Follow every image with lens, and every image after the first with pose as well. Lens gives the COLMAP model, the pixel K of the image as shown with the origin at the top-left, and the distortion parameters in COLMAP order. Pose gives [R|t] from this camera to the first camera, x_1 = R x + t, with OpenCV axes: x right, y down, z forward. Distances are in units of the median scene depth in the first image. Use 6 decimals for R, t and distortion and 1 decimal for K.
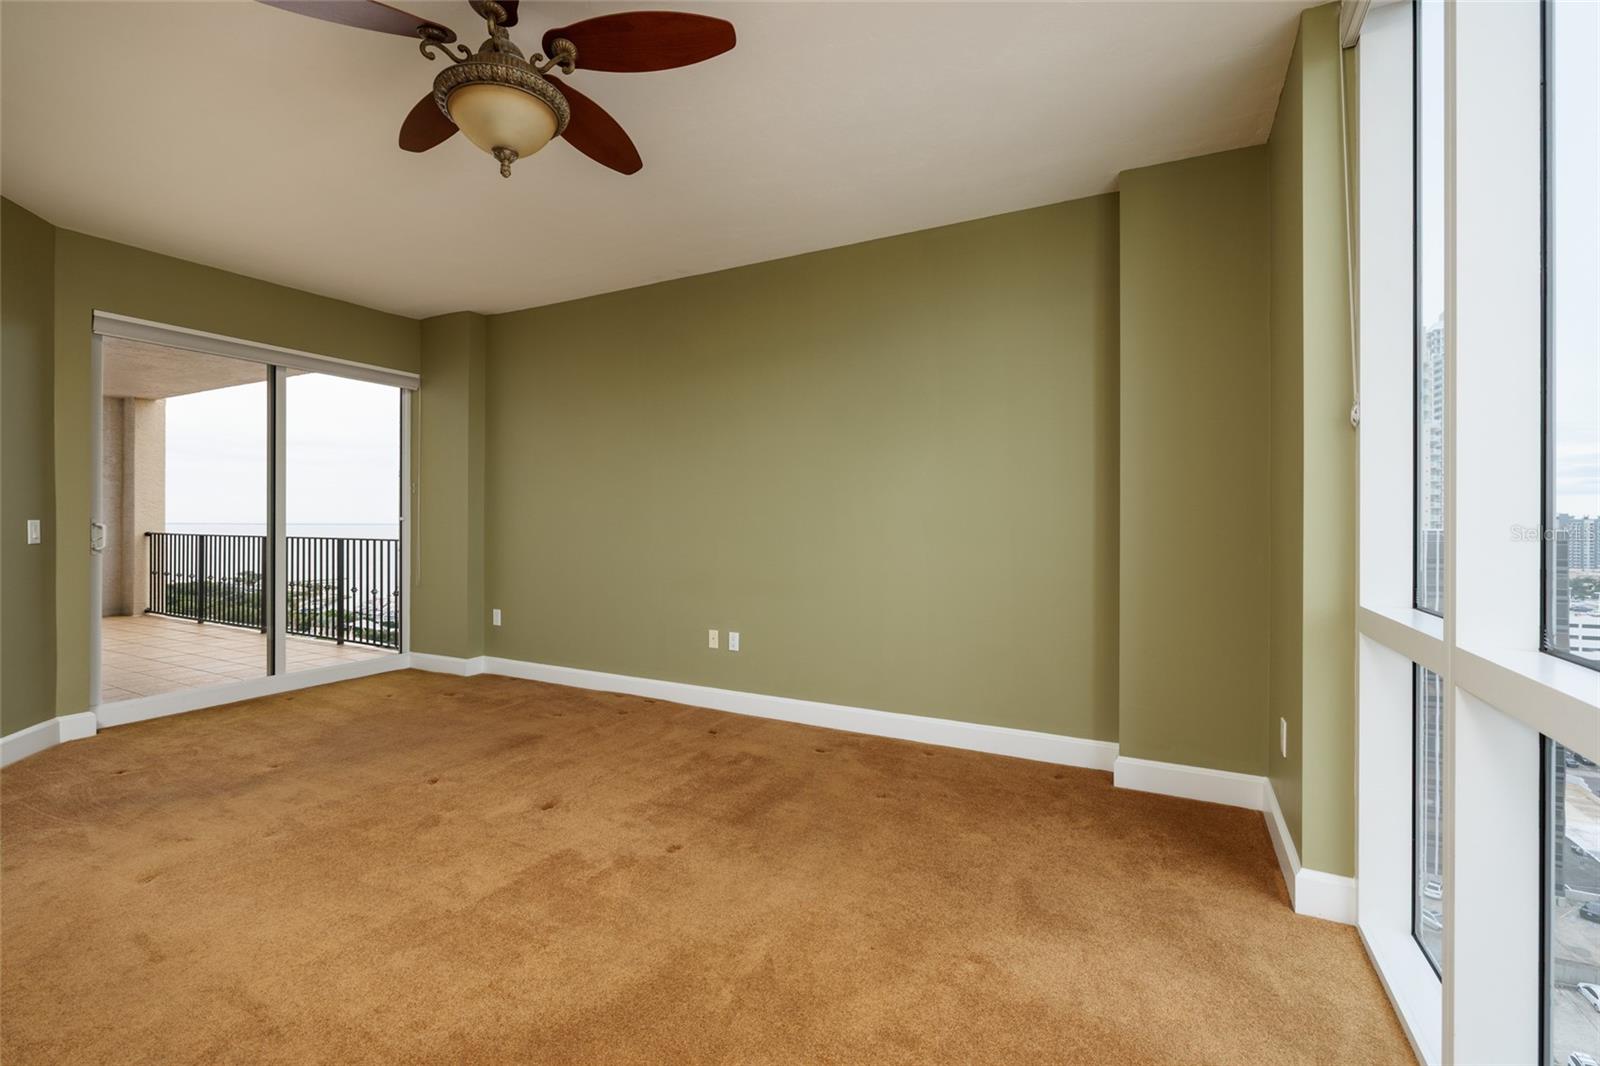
lens RADIAL K [[730.4, 0, 794.2], [0, 730.4, 530.8], [0, 0, 1]] dist [-0.004307, -0.000584]
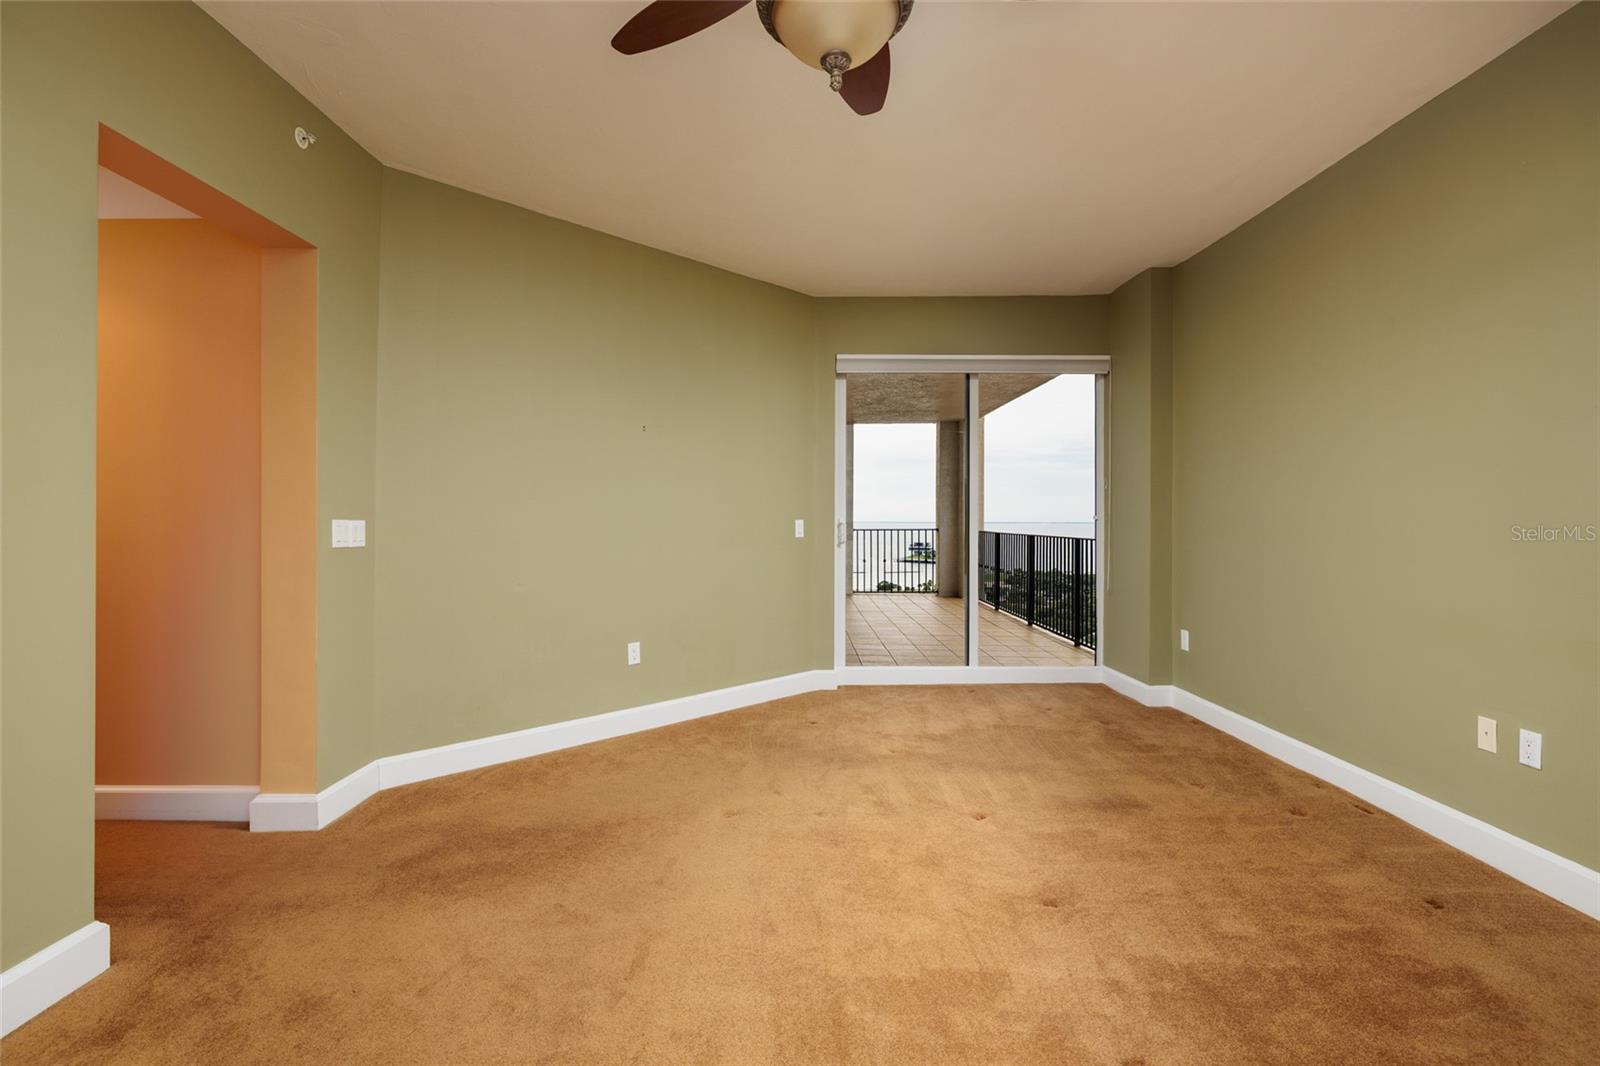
lens RADIAL K [[755.4, 0, 797.8], [0, 755.4, 527.0], [0, 0, 1]] dist [-0.004951, 0.000667]
pose [[0.455221, 0.002069, -0.890376, 0.178025], [-0.009848, 0.999948, -0.002711, 0.001384], [0.890324, 0.010002, 0.455217, 0.333113]]
